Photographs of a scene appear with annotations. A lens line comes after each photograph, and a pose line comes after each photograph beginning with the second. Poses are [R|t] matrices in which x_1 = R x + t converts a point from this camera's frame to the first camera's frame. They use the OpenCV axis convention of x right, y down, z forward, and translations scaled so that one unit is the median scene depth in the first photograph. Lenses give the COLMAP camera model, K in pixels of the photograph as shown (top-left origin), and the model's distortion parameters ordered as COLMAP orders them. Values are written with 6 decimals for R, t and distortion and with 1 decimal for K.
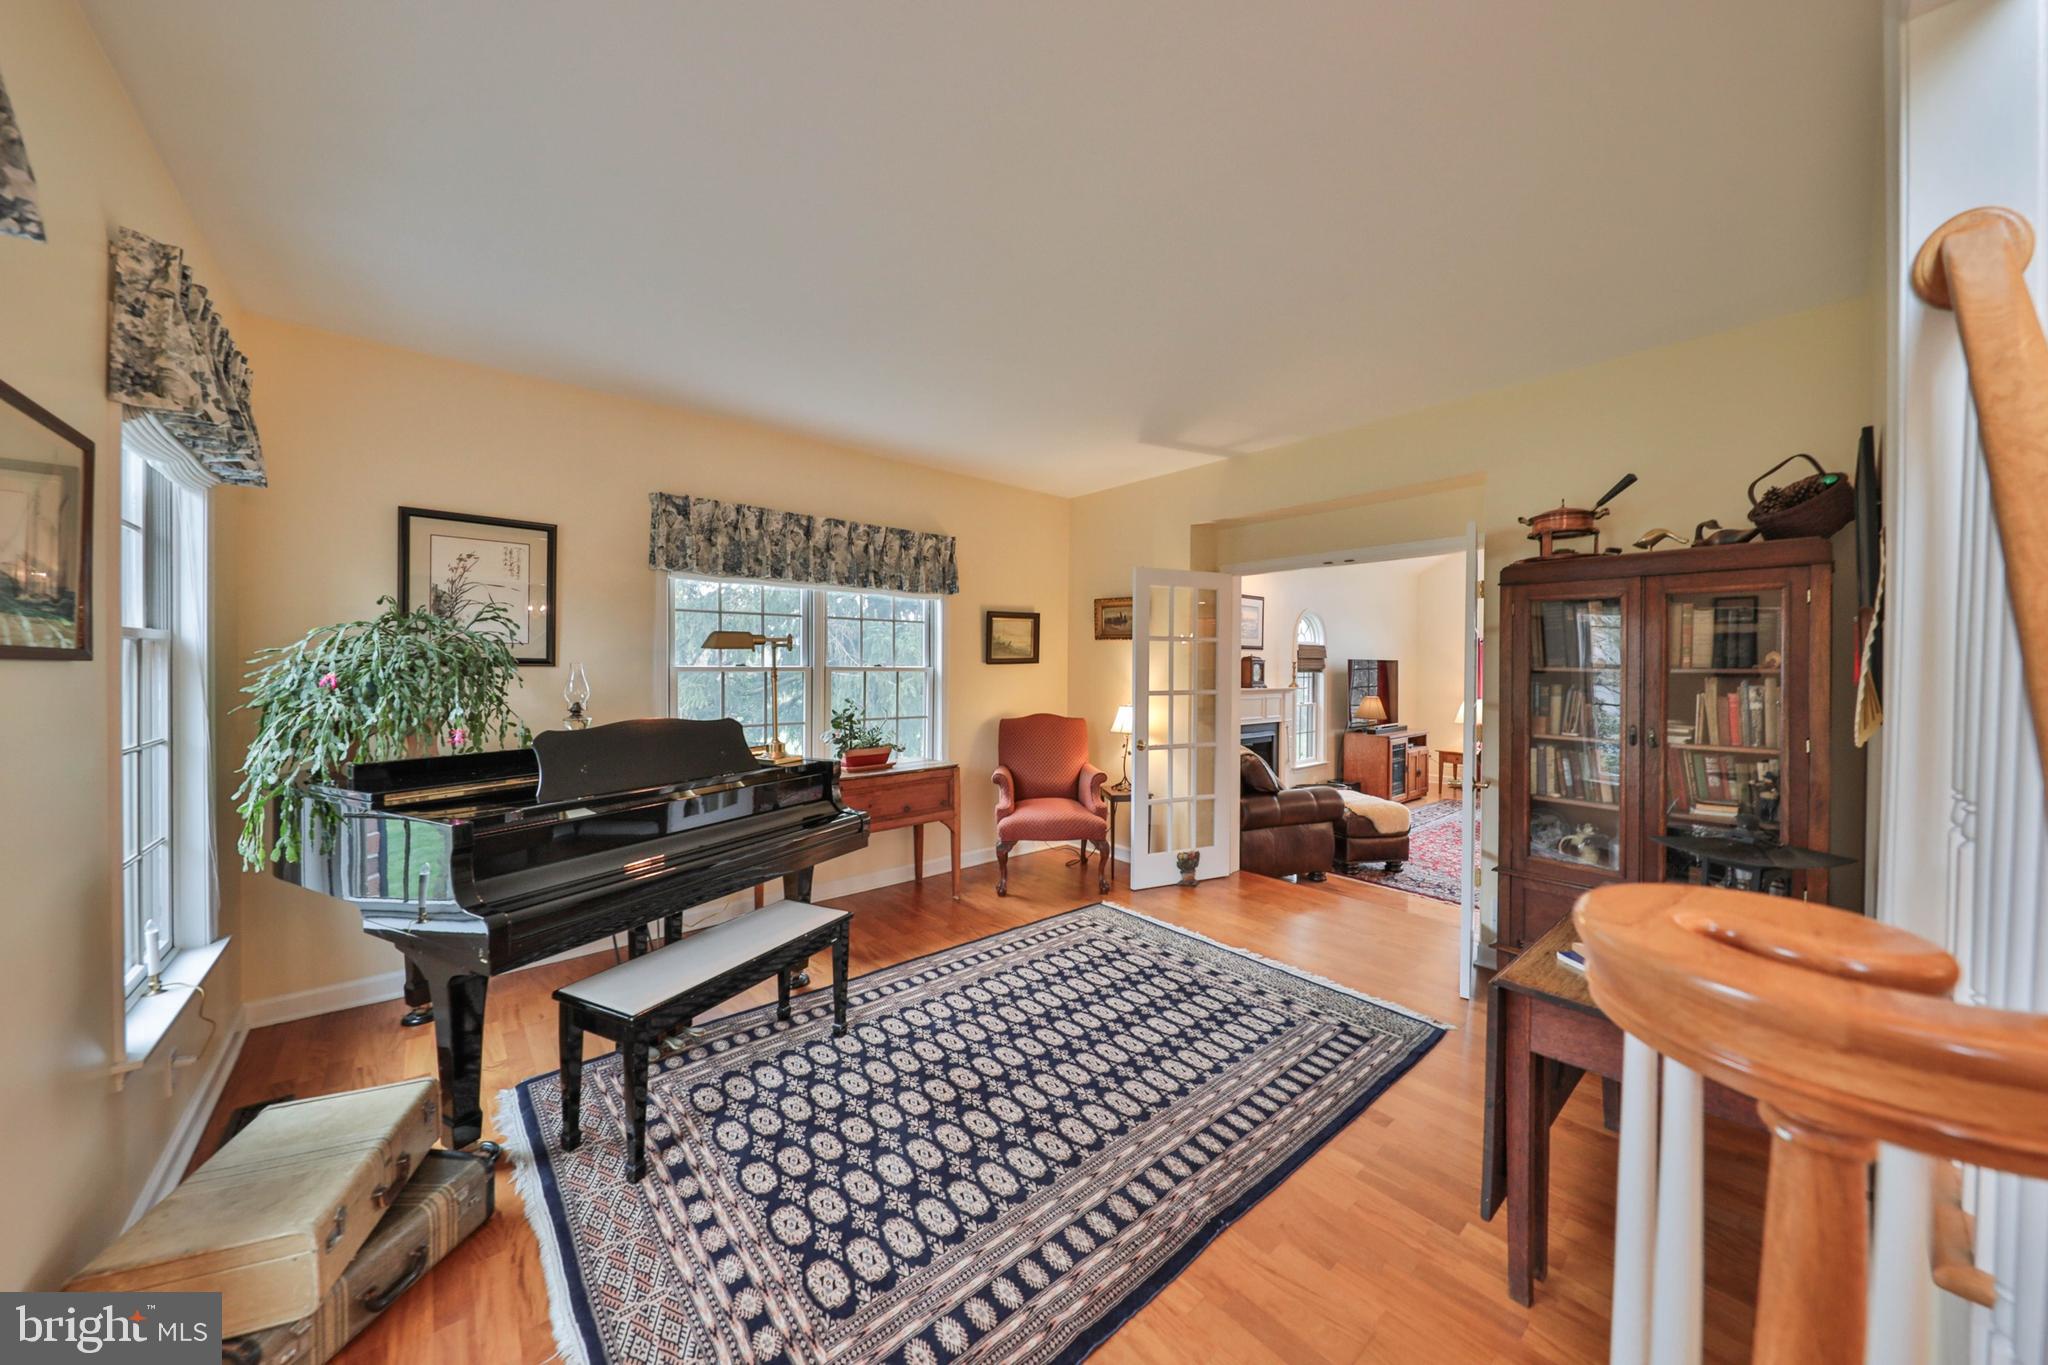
lens RADIAL K [[703.2, 0, 1026.6], [0, 703.2, 680.1], [0, 0, 1]] dist [0.001789, 0.000046]
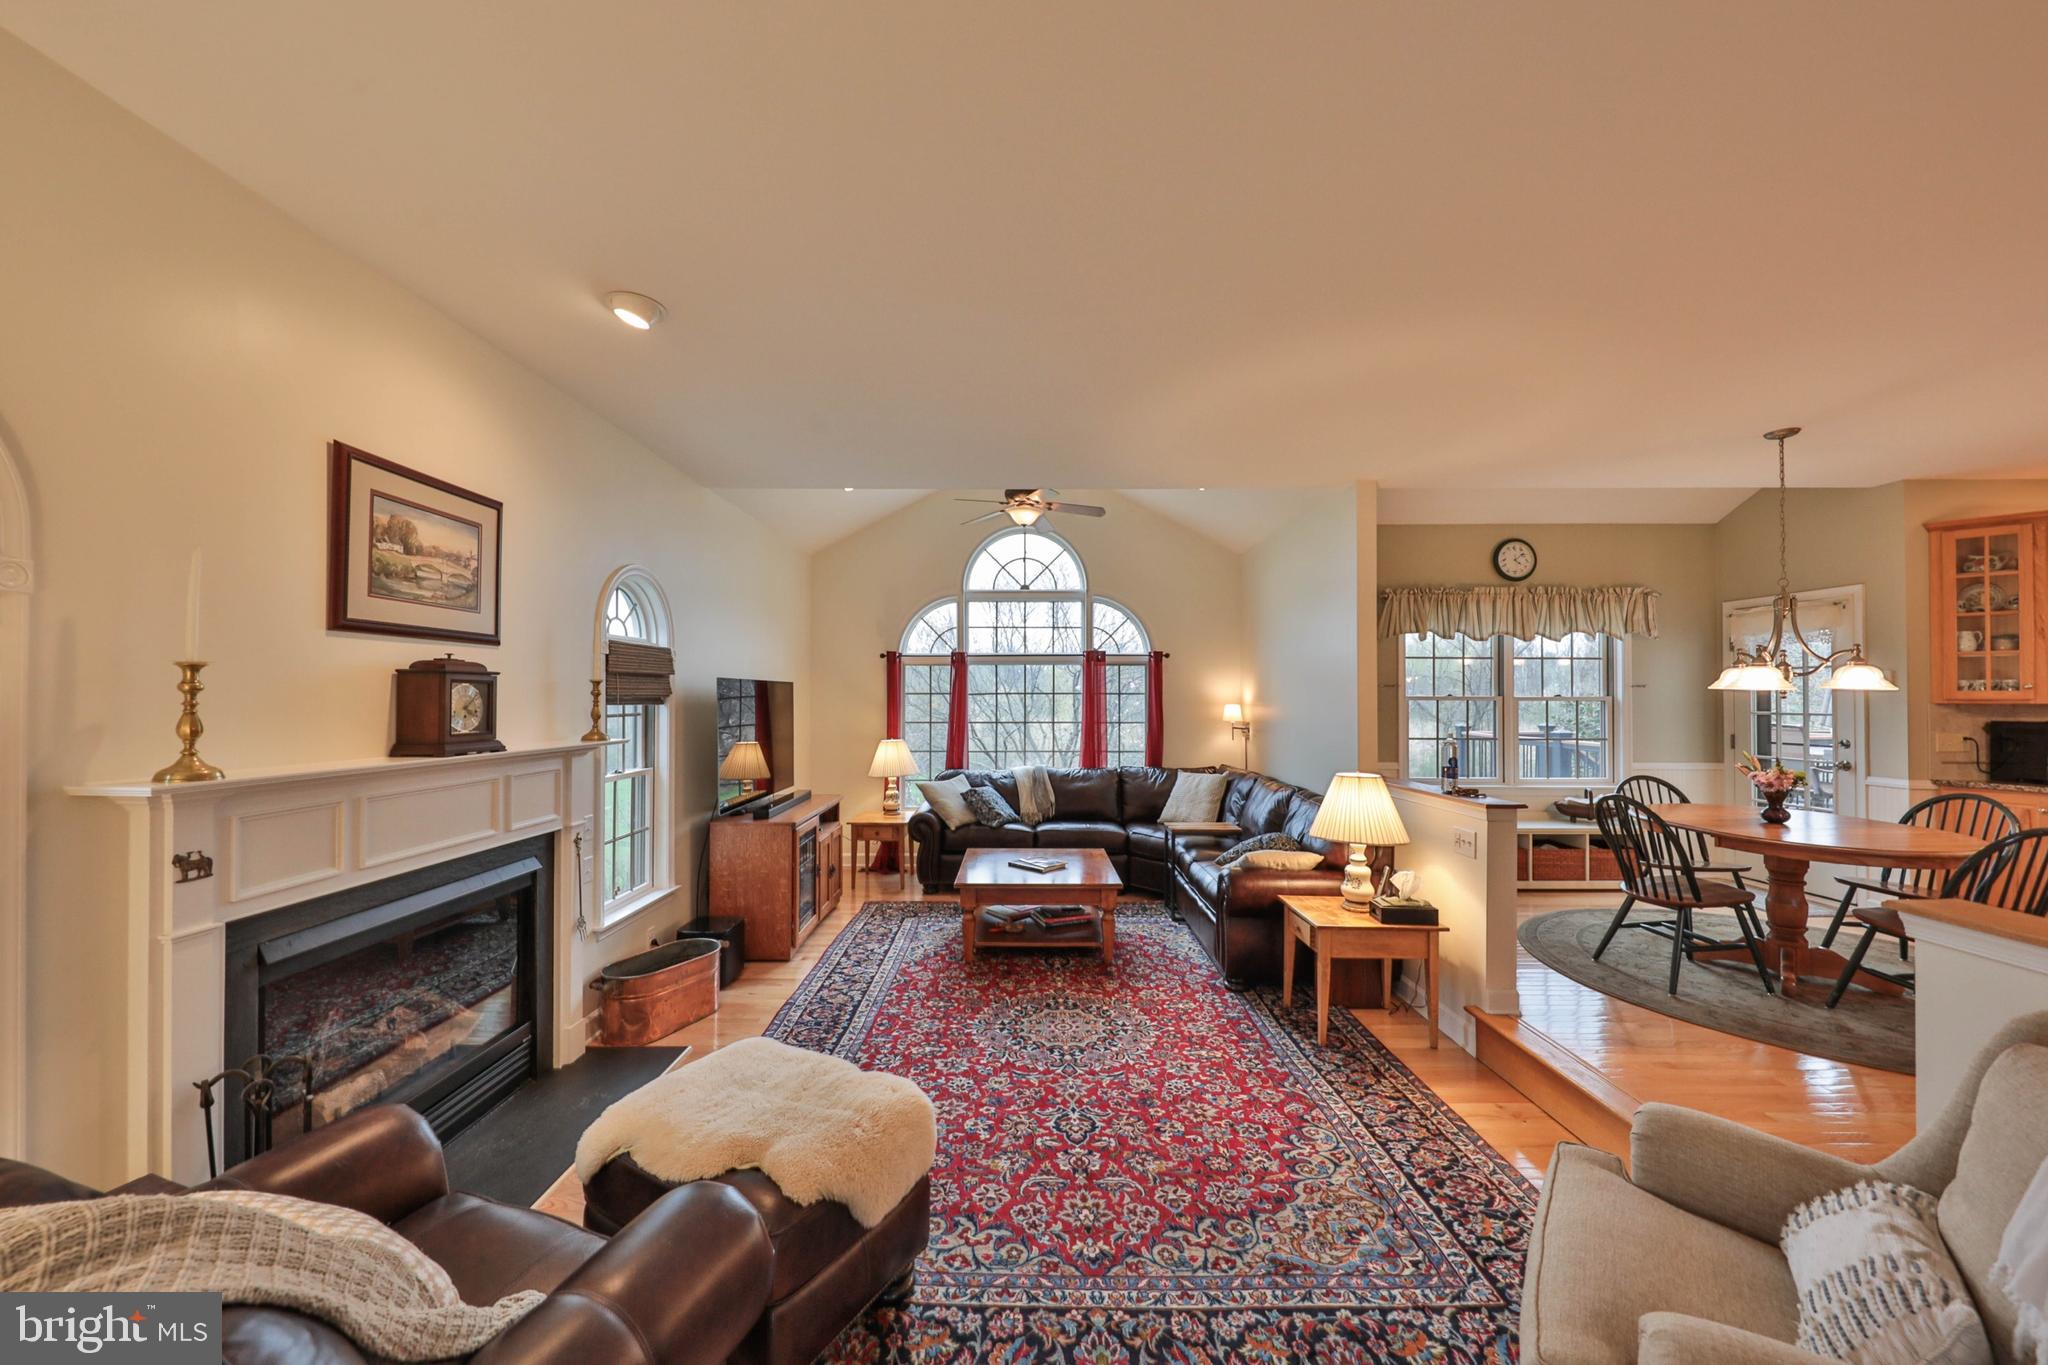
lens RADIAL K [[703.2, 0, 1020.6], [0, 703.2, 693.3], [0, 0, 1]] dist [0.001789, 0.000046]
pose [[0.641834, 0.001339, 0.766843, 0.212256], [0.012032, 0.999858, -0.011816, -0.009682], [-0.766749, 0.016811, 0.641726, 0.515171]]
